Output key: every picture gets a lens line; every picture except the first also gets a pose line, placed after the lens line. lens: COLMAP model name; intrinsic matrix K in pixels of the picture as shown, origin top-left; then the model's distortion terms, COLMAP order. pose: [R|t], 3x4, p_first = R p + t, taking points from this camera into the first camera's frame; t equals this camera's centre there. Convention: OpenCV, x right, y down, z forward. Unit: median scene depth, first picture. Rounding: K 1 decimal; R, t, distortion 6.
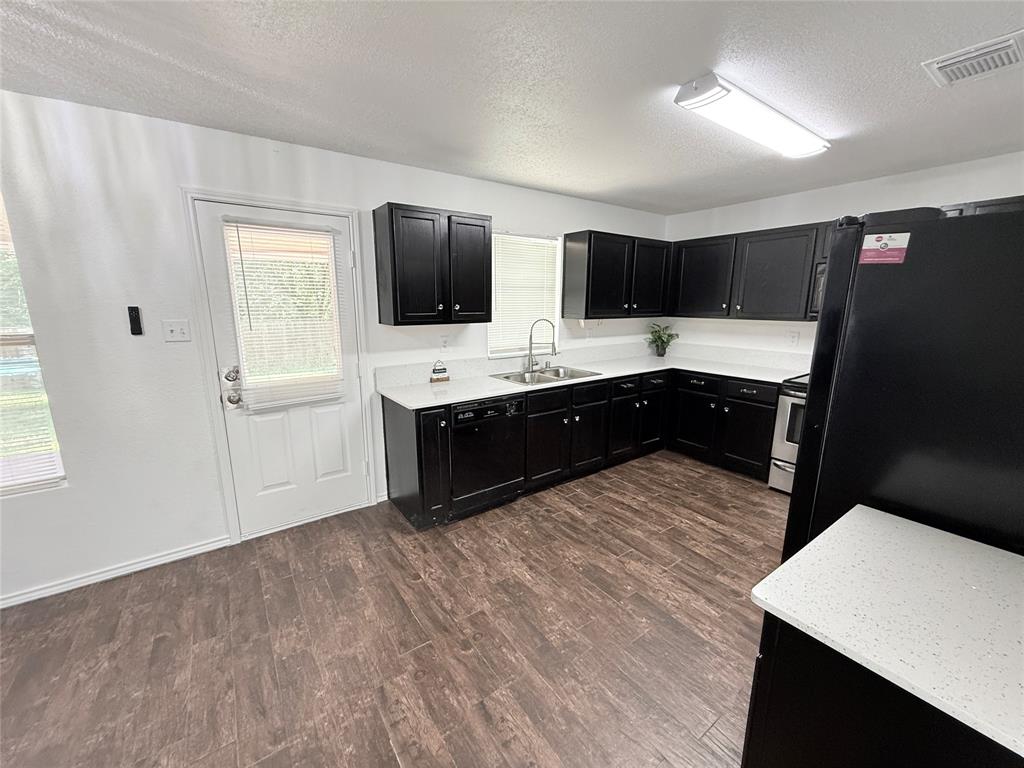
lens RADIAL K [[409.8, 0, 508.8], [0, 409.8, 385.9], [0, 0, 1]] dist [-0.001008, 0.000182]
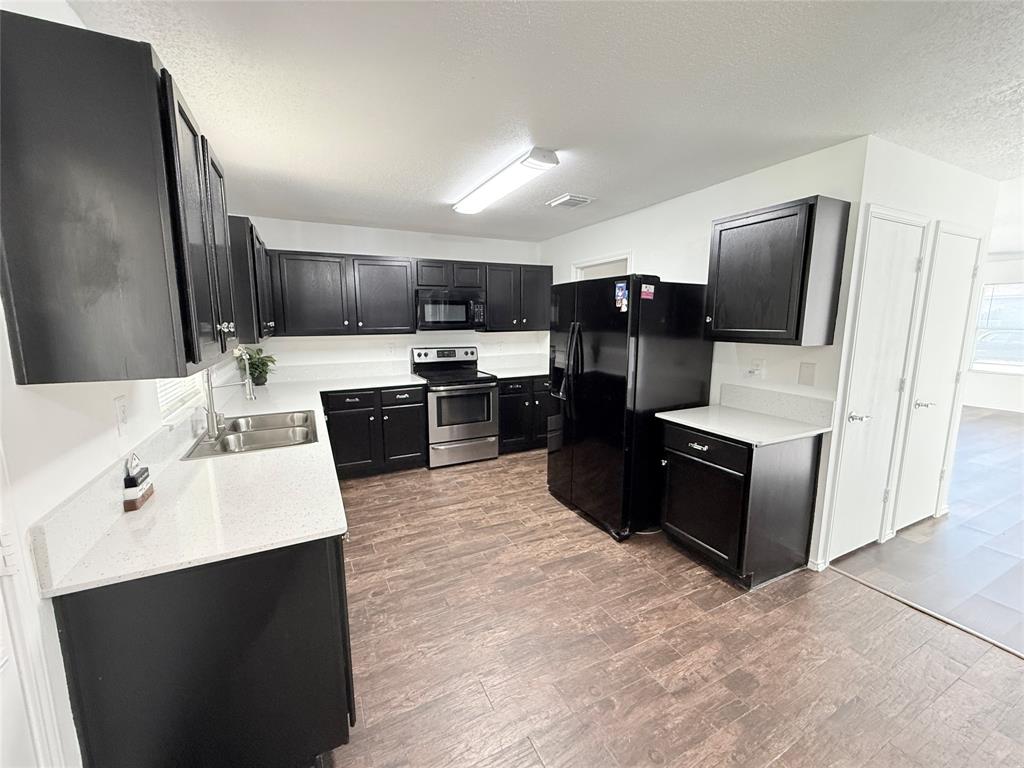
lens RADIAL K [[409.8, 0, 507.8], [0, 409.8, 384.8], [0, 0, 1]] dist [-0.001008, 0.000182]
pose [[0.156967, -0.156870, 0.975066, -0.548946], [0.204250, 0.971116, 0.123355, -0.113493], [-0.966252, 0.179795, 0.184474, 0.570483]]
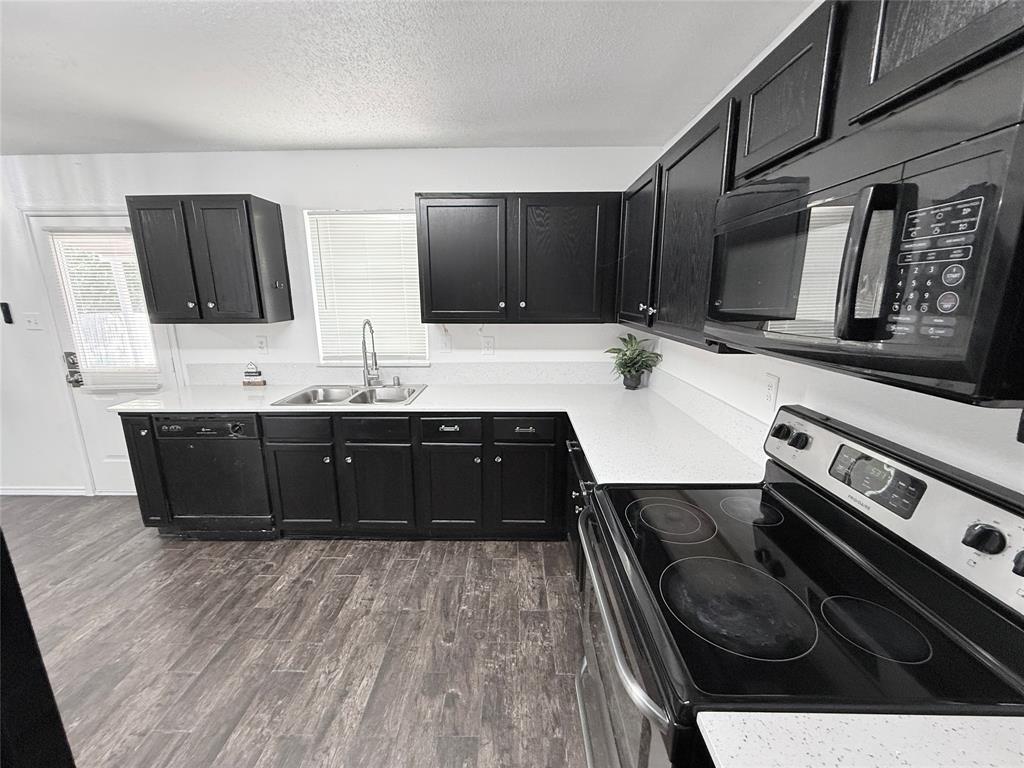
lens RADIAL K [[409.8, 0, 508.4], [0, 409.8, 385.9], [0, 0, 1]] dist [-0.001008, 0.000182]
pose [[0.805059, 0.128241, -0.579167, 0.889460], [-0.116774, 0.991509, 0.057225, -0.139447], [0.581587, 0.021562, 0.813198, 0.635306]]
